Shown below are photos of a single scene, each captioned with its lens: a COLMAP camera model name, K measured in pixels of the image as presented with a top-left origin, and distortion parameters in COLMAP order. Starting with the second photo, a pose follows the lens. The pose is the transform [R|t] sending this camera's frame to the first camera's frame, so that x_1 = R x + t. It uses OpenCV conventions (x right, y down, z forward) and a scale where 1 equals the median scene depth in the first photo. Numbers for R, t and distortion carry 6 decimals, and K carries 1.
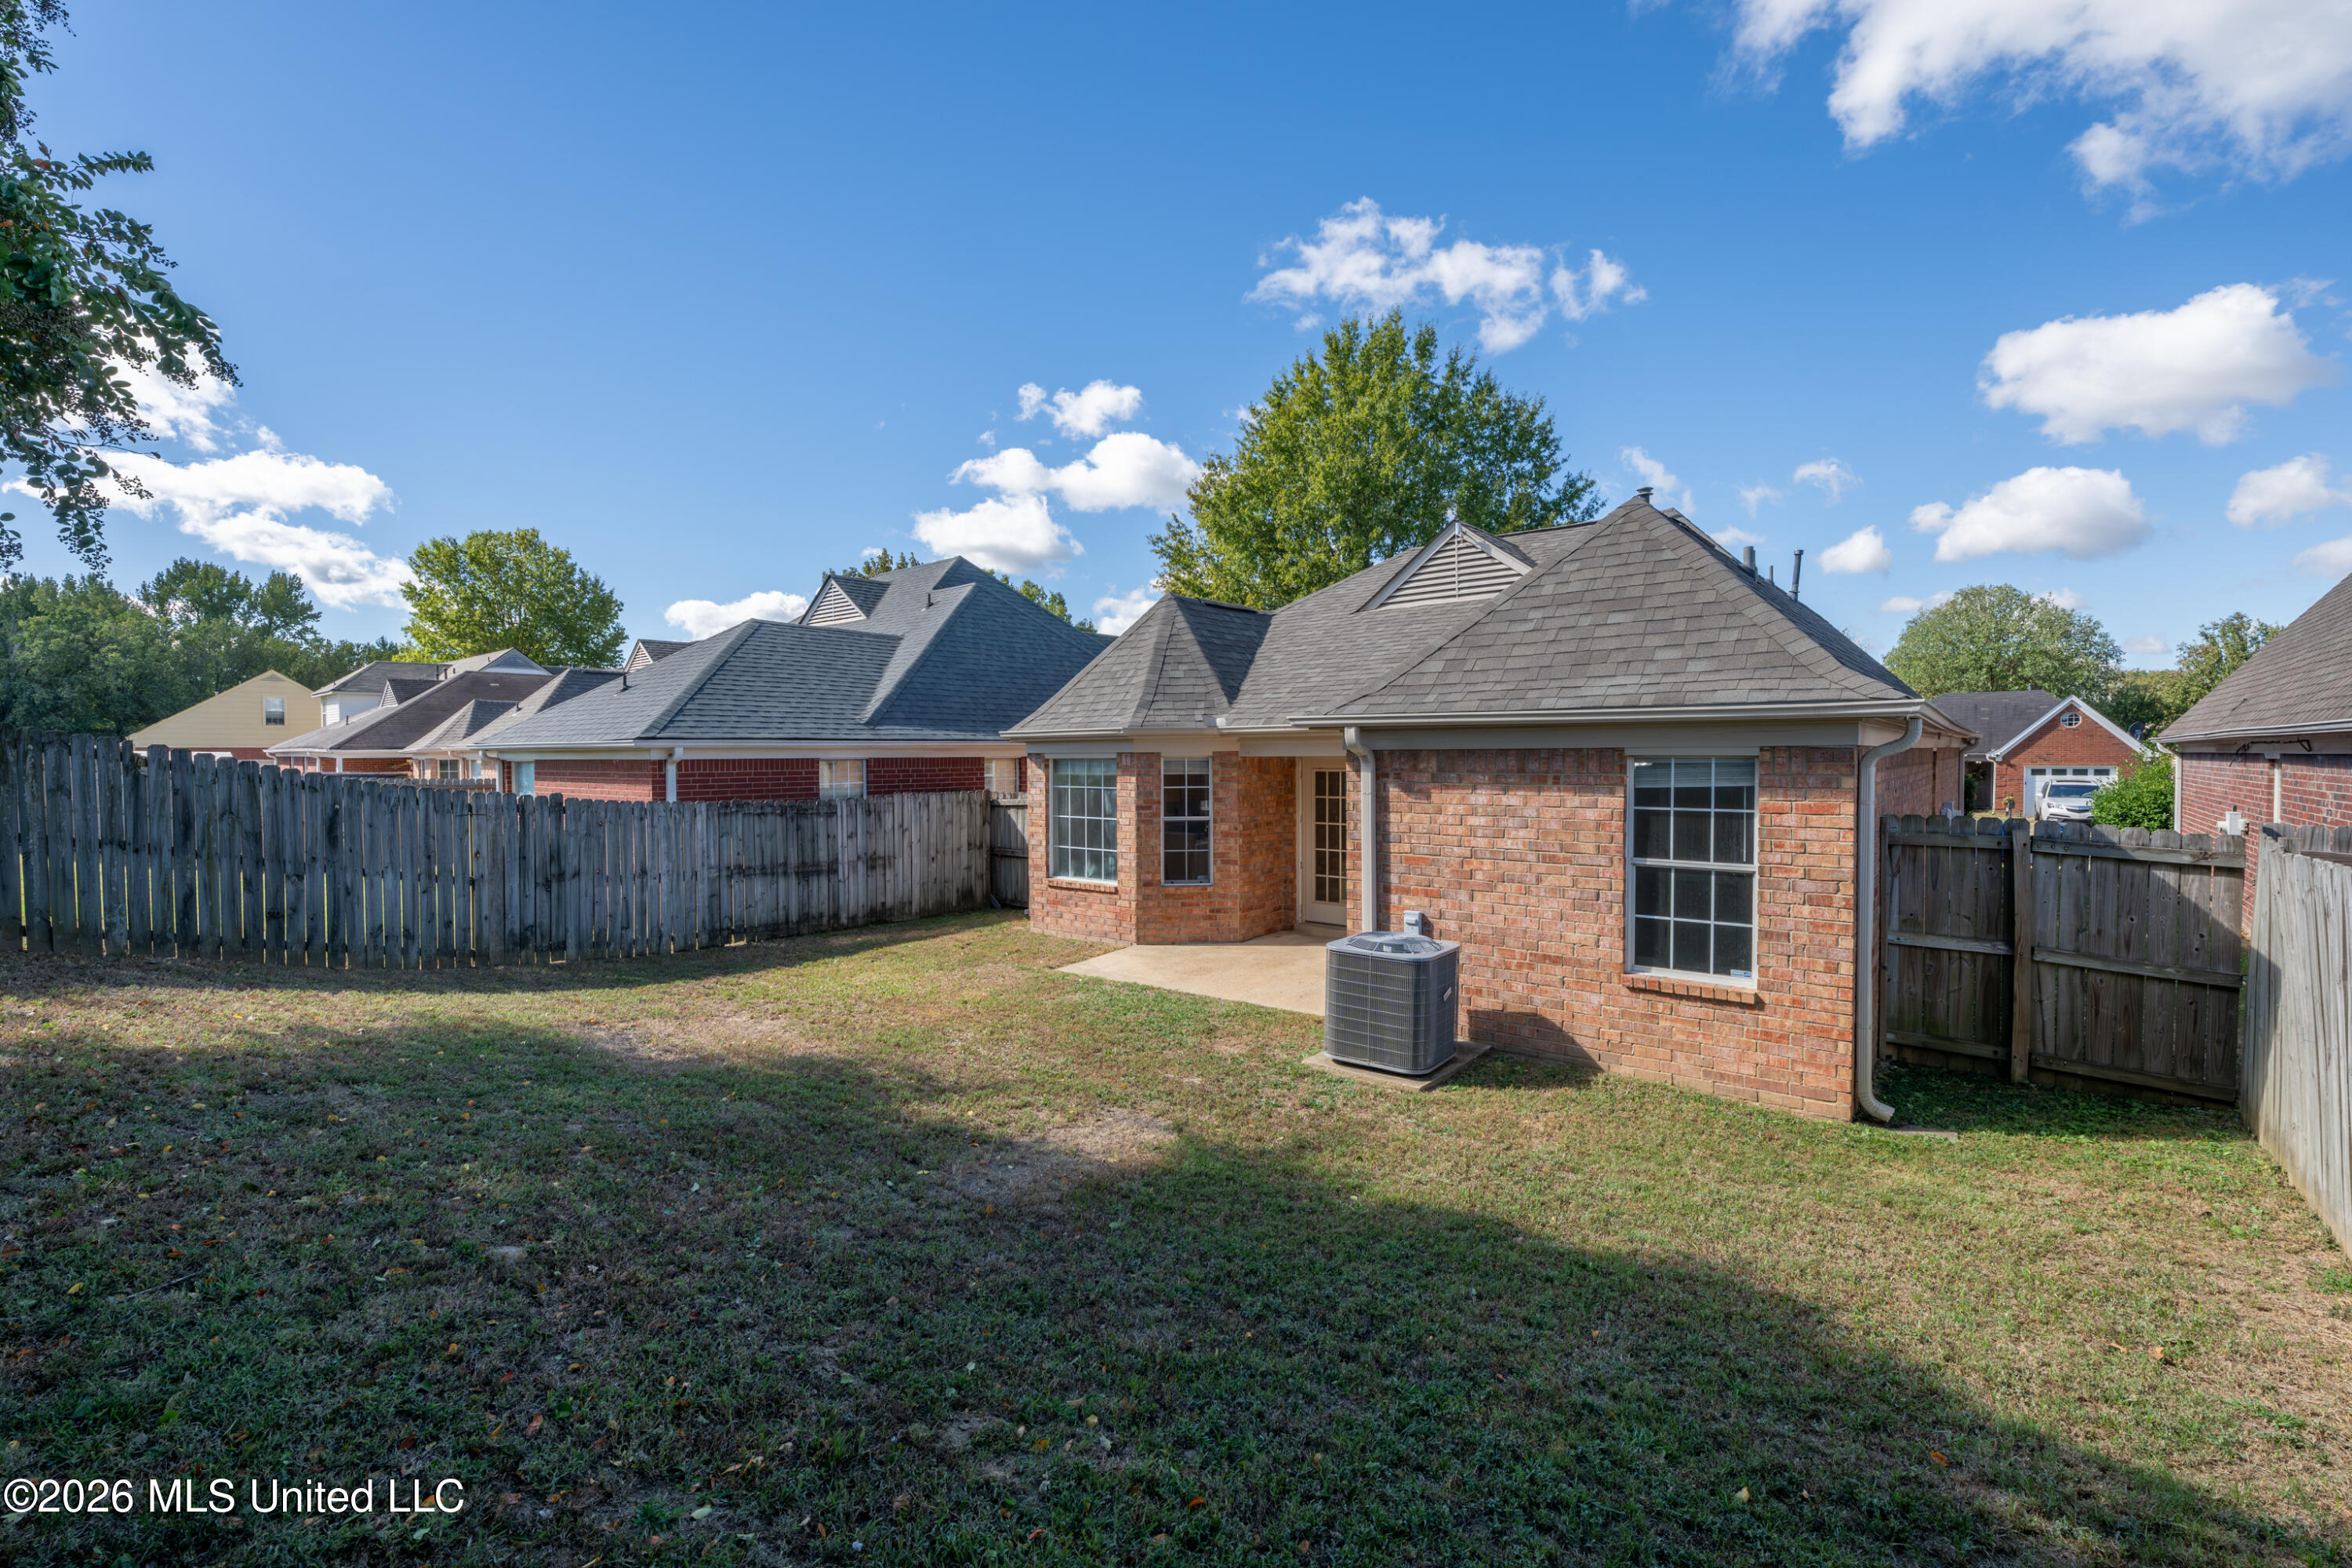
lens RADIAL K [[1005.0, 0, 1170.9], [0, 1005.0, 781.5], [0, 0, 1]] dist [0.000677, -0.001319]
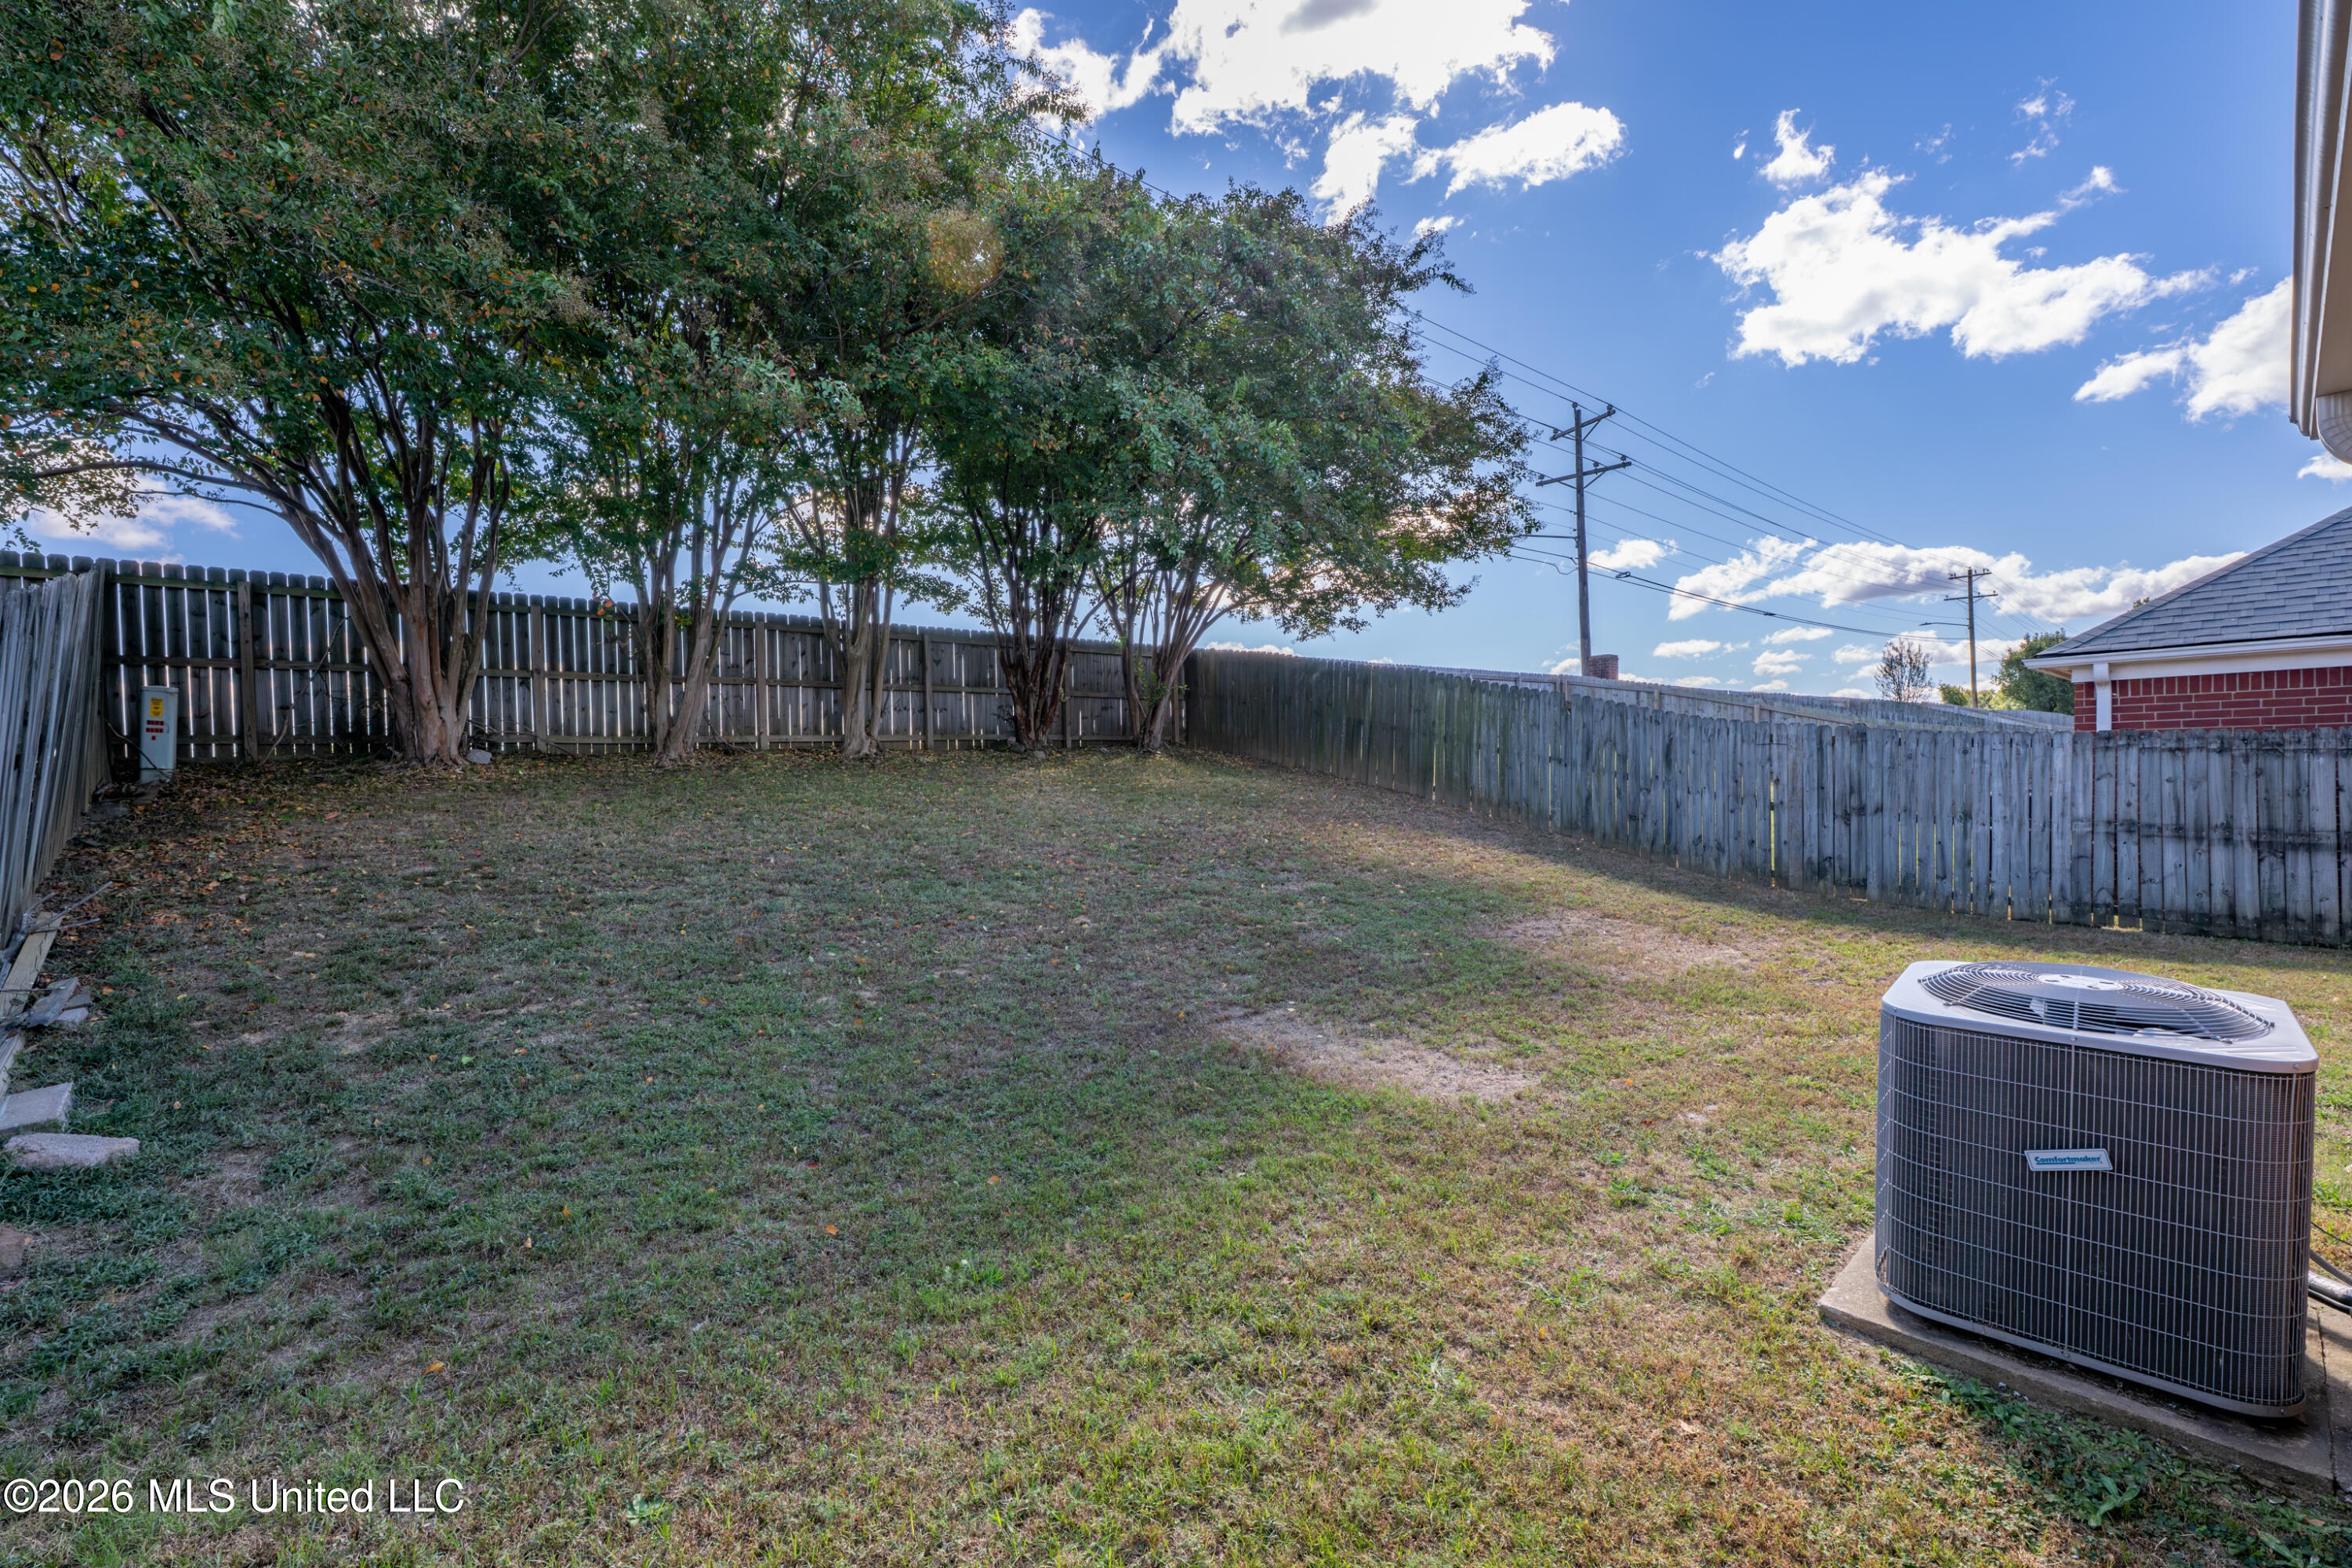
lens RADIAL K [[1005.0, 0, 1174.5], [0, 1005.0, 787.1], [0, 0, 1]] dist [0.000677, -0.001319]
pose [[-0.142485, 0.024432, -0.989495, 0.396059], [-0.005707, 0.999658, 0.025505, 0.048352], [0.989781, 0.009281, -0.142297, 0.457603]]
